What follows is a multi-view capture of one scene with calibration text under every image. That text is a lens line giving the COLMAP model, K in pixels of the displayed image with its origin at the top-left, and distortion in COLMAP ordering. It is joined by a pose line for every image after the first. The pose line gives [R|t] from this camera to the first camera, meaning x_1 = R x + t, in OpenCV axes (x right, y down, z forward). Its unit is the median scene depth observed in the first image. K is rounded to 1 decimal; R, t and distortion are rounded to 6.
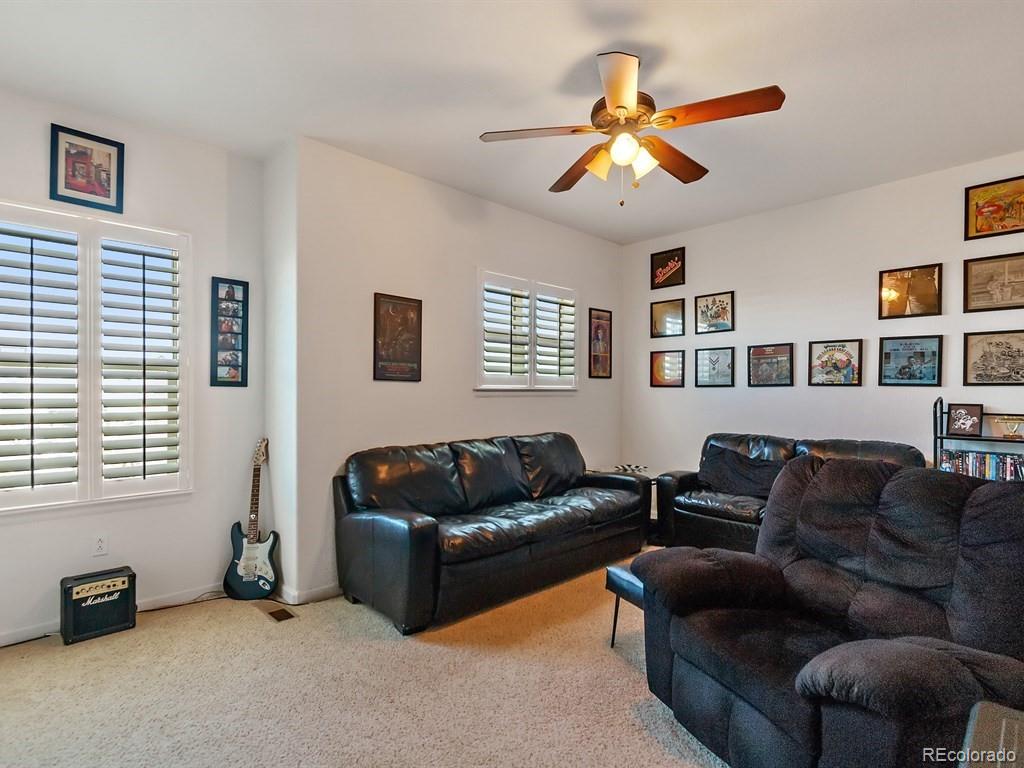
lens RADIAL K [[527.0, 0, 502.0], [0, 527.0, 397.0], [0, 0, 1]] dist [0.013512, -0.000546]
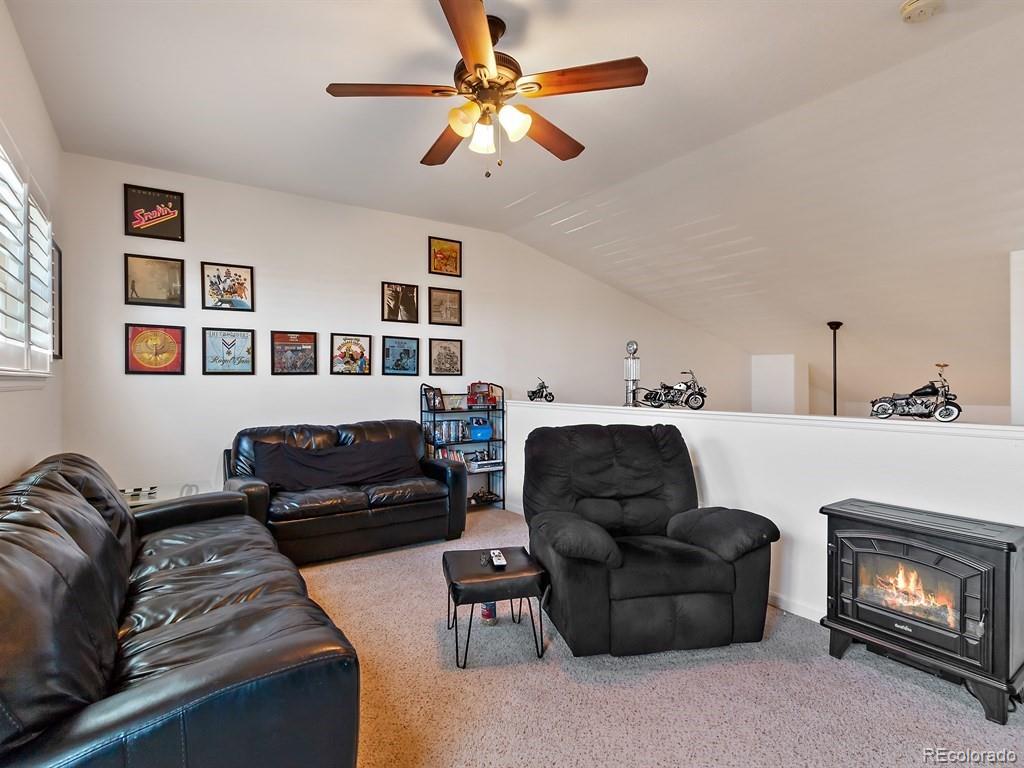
lens RADIAL K [[520.1, 0, 494.0], [0, 520.1, 392.3], [0, 0, 1]] dist [0.001766, -0.000071]
pose [[0.170120, -0.029005, 0.984996, -0.377075], [0.009690, 0.999568, 0.027760, -0.010398], [-0.985376, 0.004822, 0.170328, 0.472371]]
